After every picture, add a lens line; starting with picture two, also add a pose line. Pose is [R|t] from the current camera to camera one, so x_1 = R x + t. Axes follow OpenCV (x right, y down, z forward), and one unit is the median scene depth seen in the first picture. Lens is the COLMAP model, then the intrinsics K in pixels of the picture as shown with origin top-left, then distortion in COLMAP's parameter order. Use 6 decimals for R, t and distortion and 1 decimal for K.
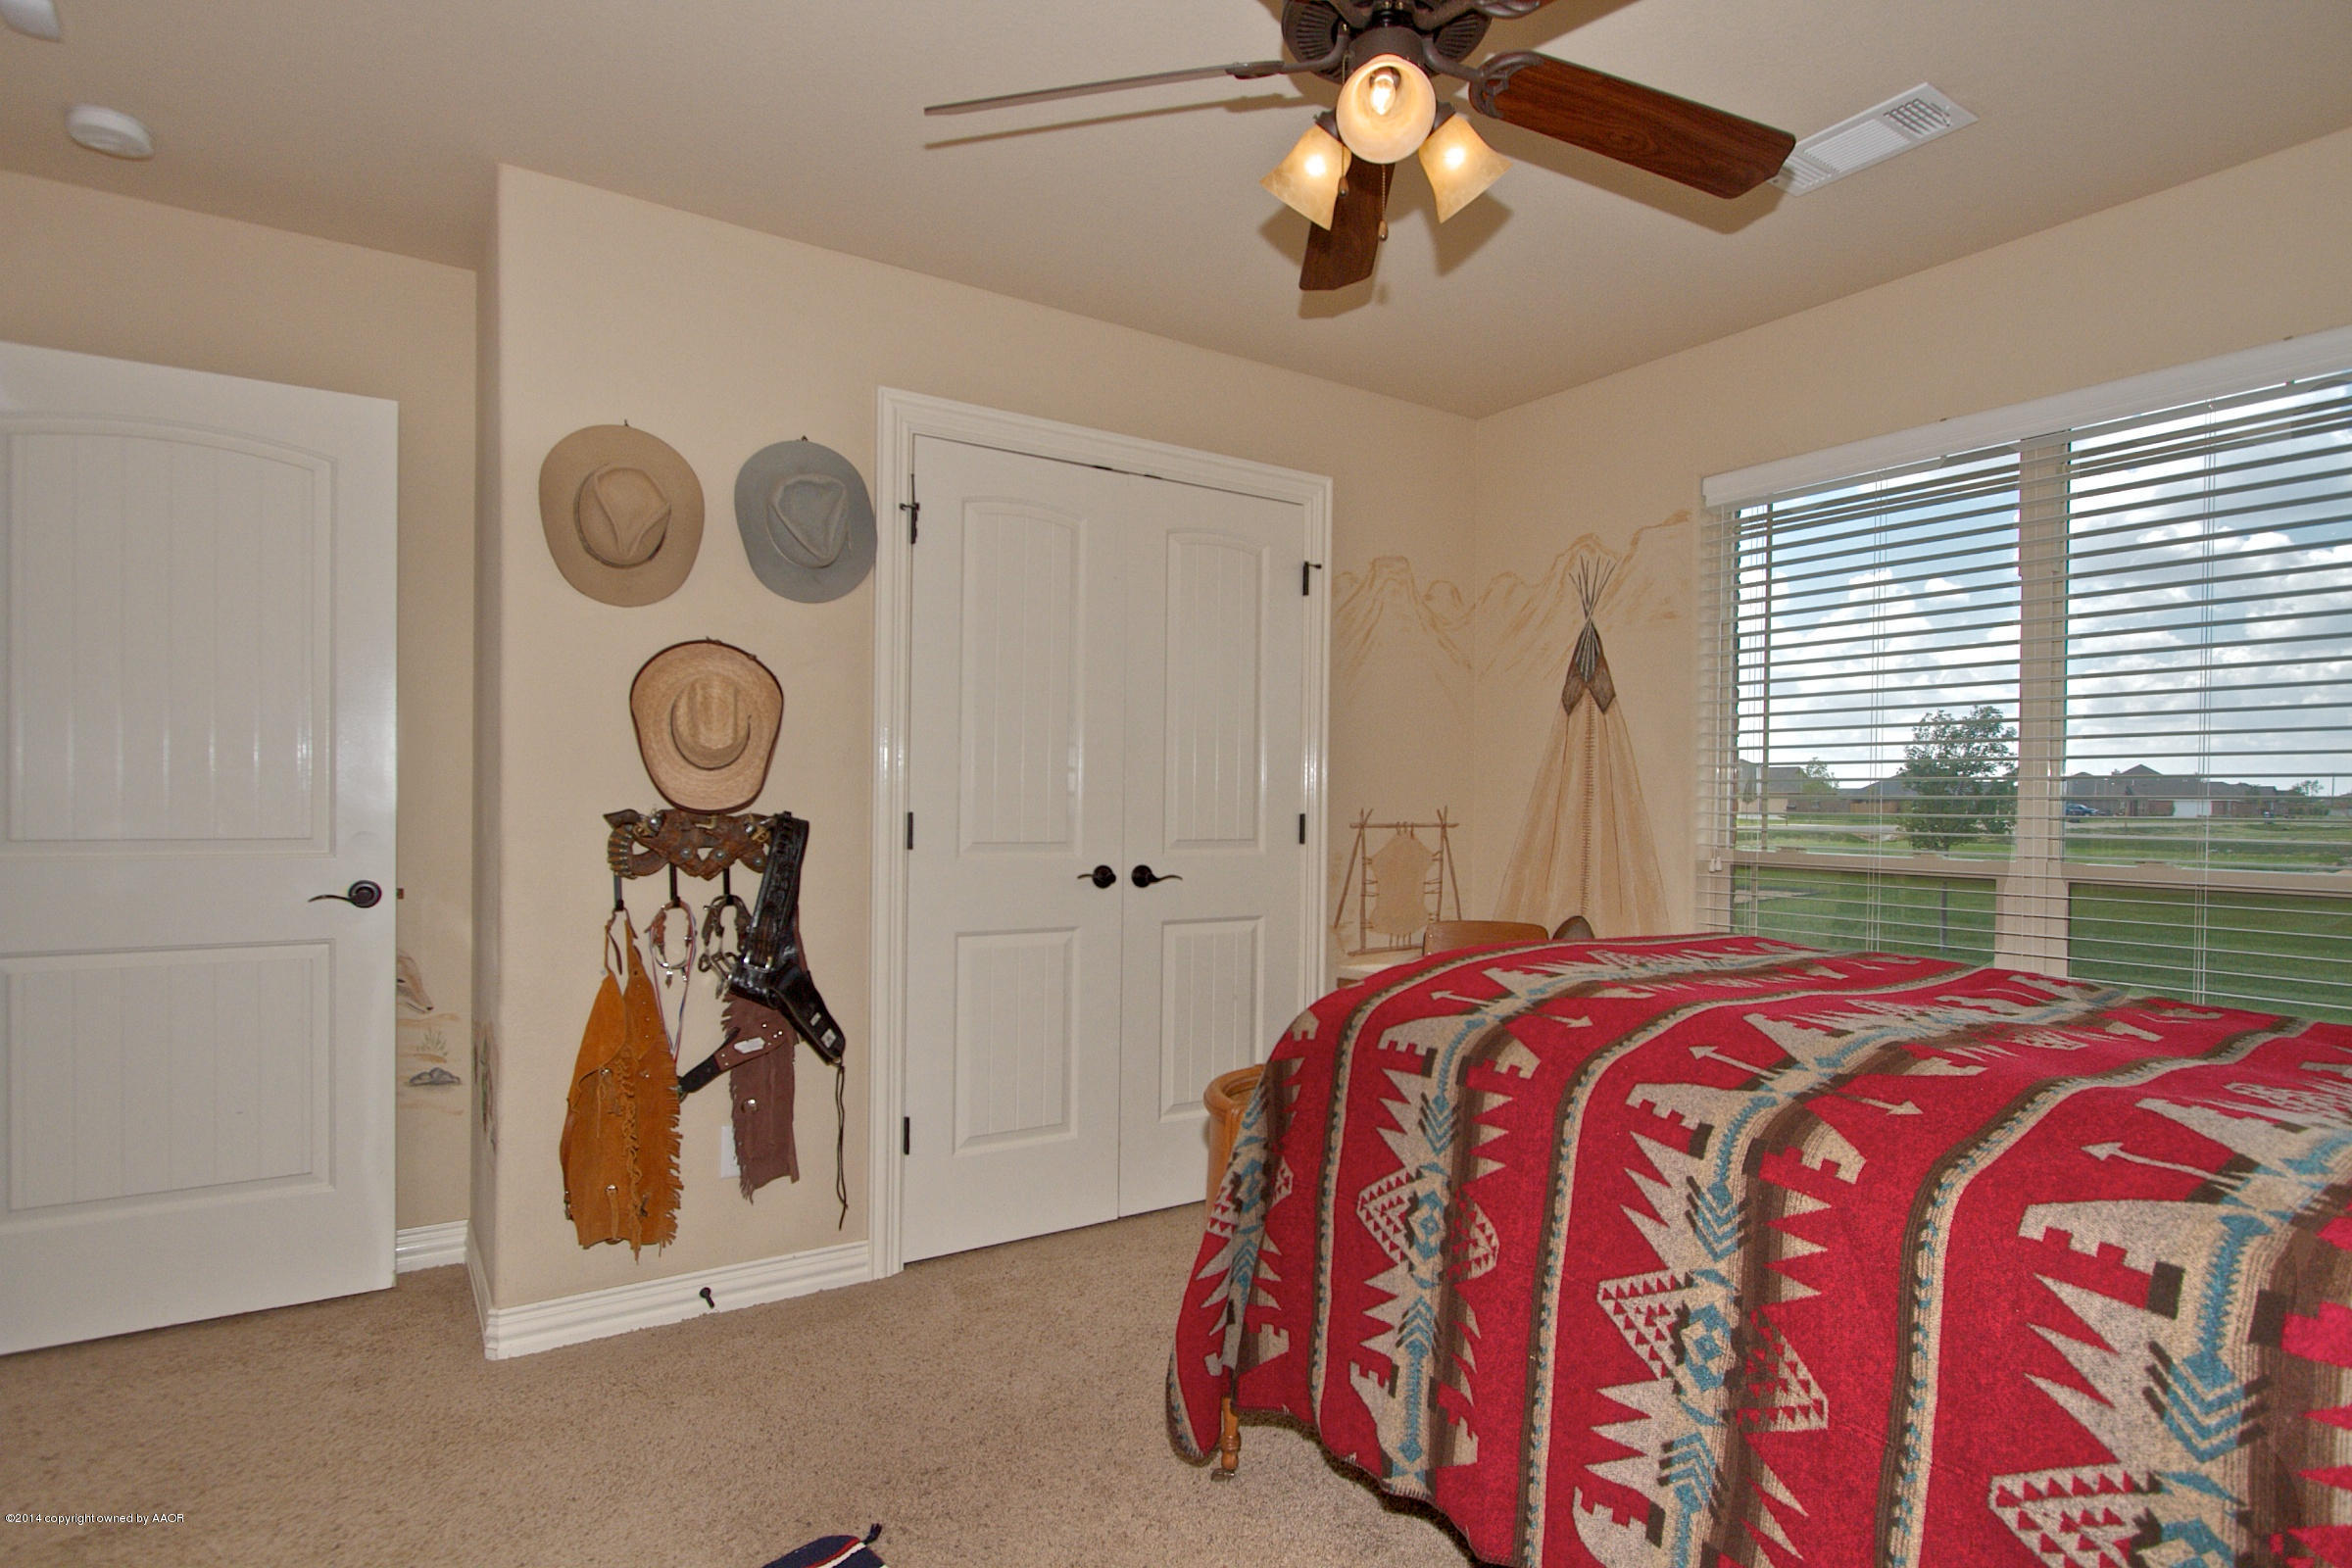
lens RADIAL K [[1208.4, 0, 1176.2], [0, 1208.4, 829.3], [0, 0, 1]] dist [0.001439, -0.000164]
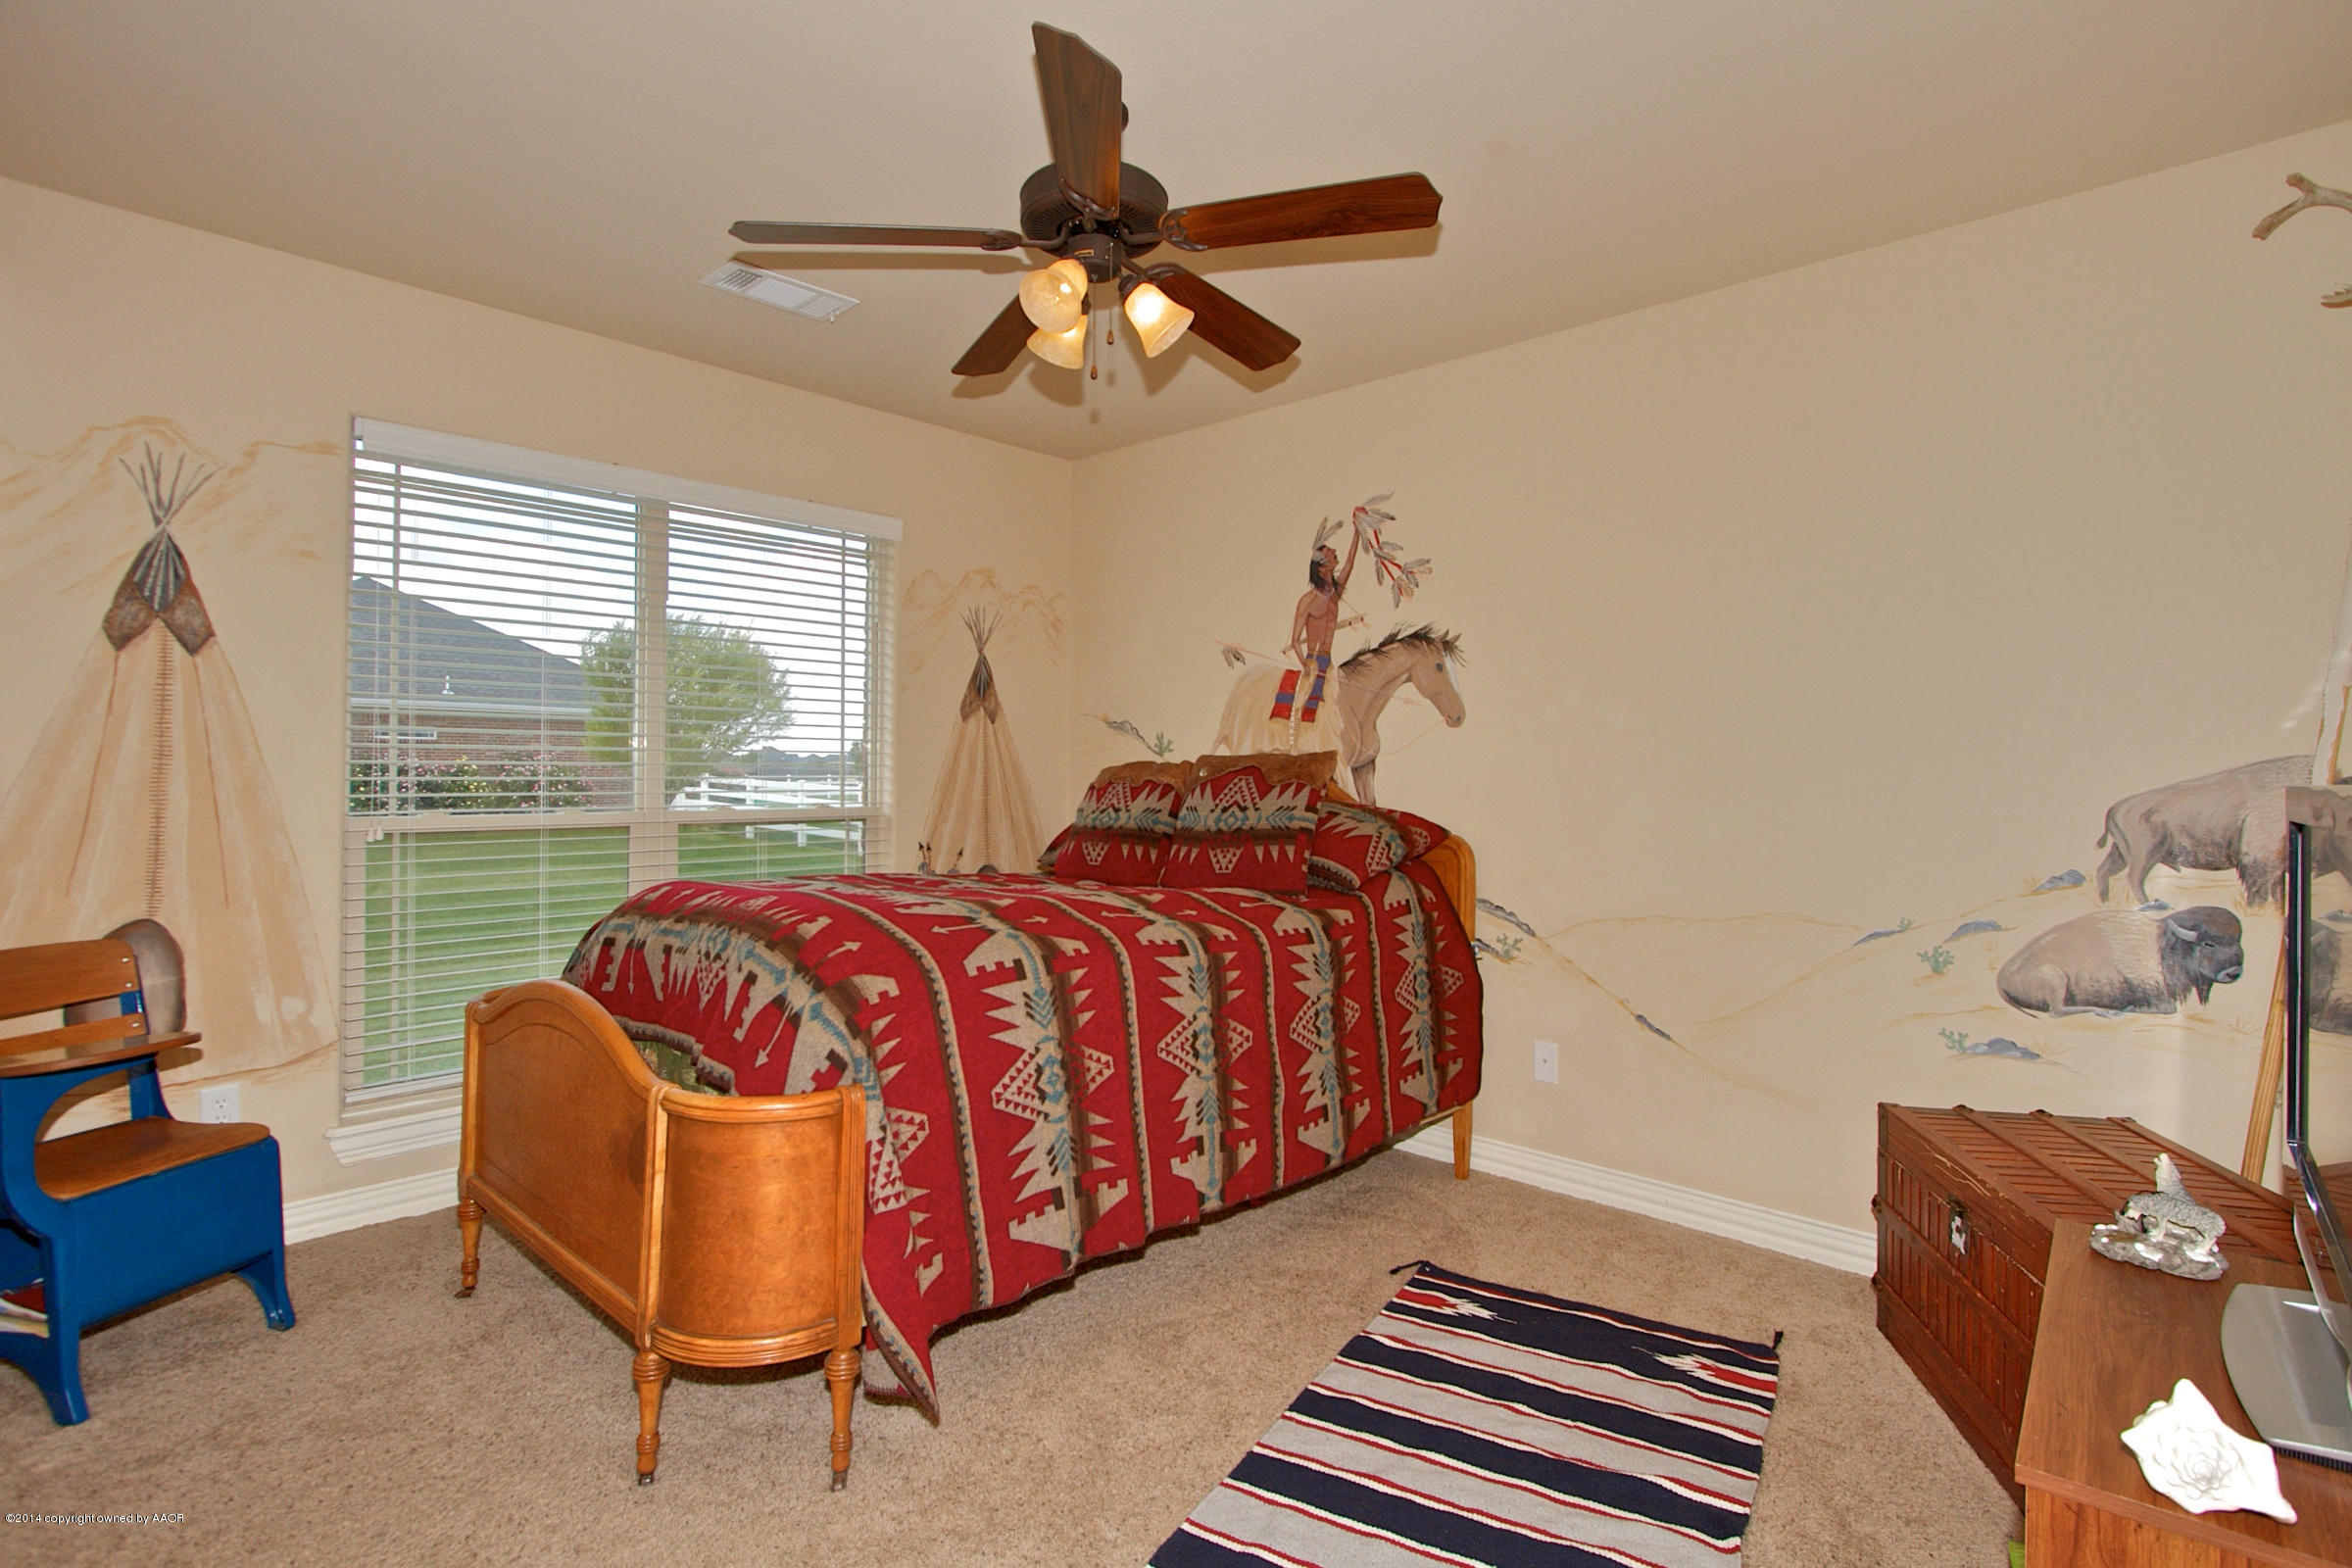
lens RADIAL K [[1151.4, 0, 1176.0], [0, 1151.4, 784.0], [0, 0, 1]] dist [-0.000265, 0.000032]
pose [[-0.230745, -0.022730, 0.972749, -1.043953], [0.015741, 0.999509, 0.027090, -0.043831], [-0.972887, 0.021563, -0.230274, 1.094046]]
